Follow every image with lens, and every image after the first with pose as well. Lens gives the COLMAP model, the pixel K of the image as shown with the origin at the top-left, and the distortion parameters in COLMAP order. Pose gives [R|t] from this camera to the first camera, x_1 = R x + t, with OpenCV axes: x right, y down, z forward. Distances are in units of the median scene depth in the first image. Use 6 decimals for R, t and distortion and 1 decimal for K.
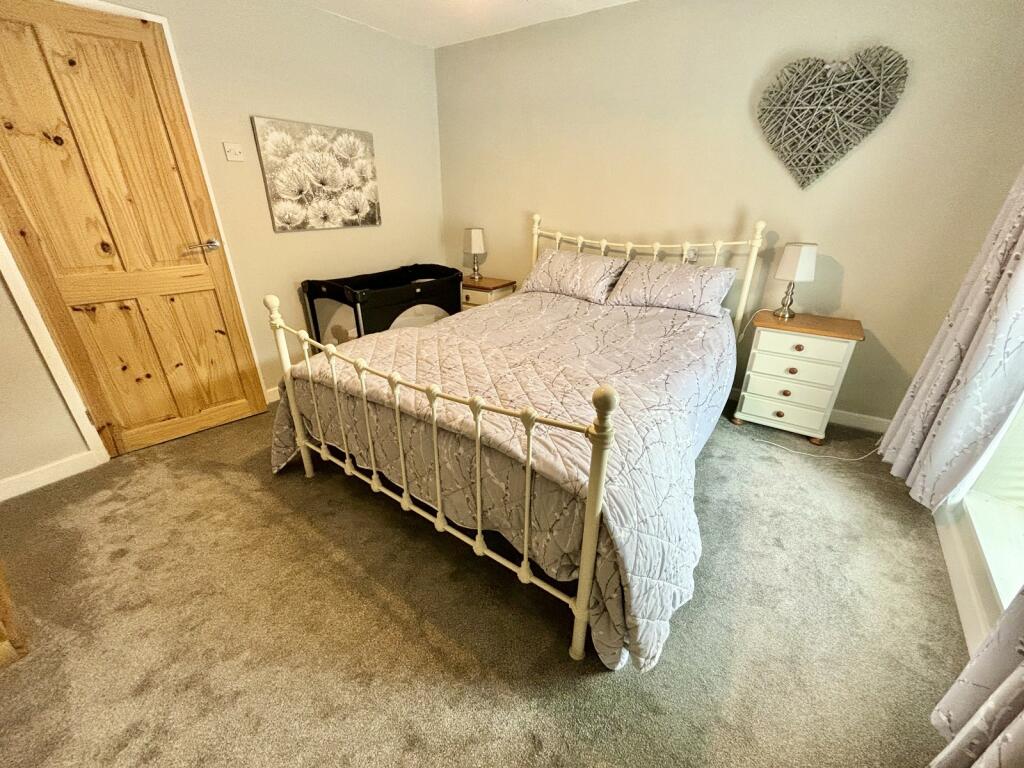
lens RADIAL K [[413.3, 0, 507.5], [0, 413.3, 387.5], [0, 0, 1]] dist [0.001352, -0.000368]
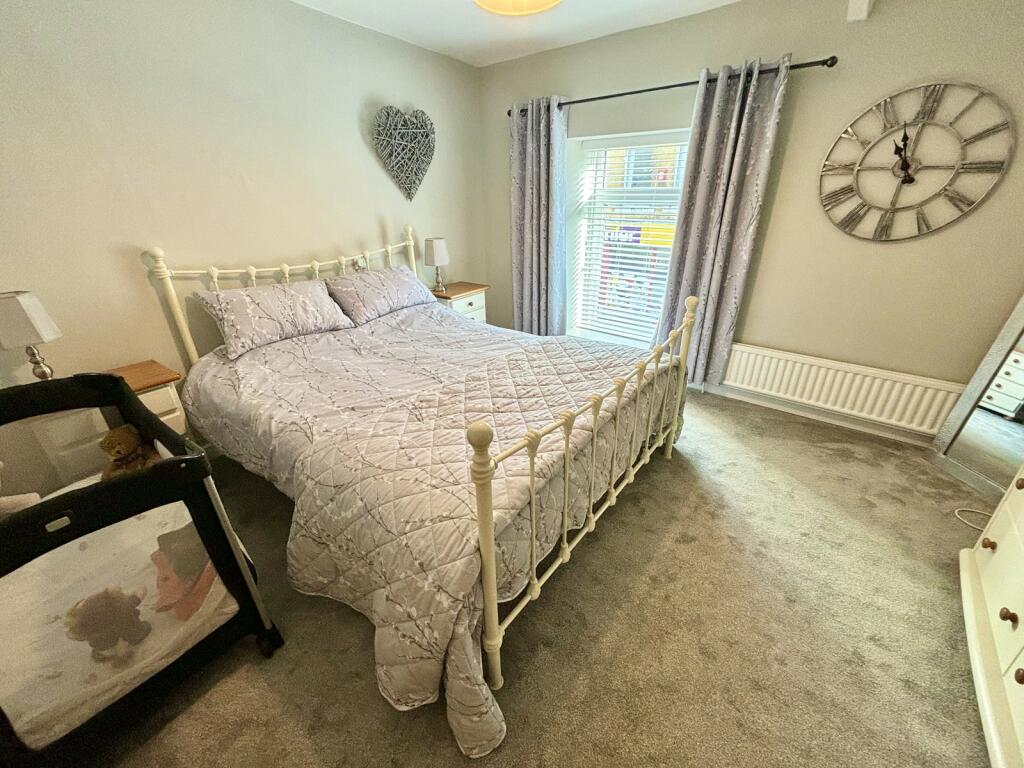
lens RADIAL K [[413.3, 0, 512.7], [0, 413.3, 383.3], [0, 0, 1]] dist [0.001352, -0.000368]
pose [[0.025497, -0.419524, 0.907386, -0.735162], [0.423458, 0.826757, 0.370347, -0.317261], [-0.905557, 0.374797, 0.198731, 0.581639]]
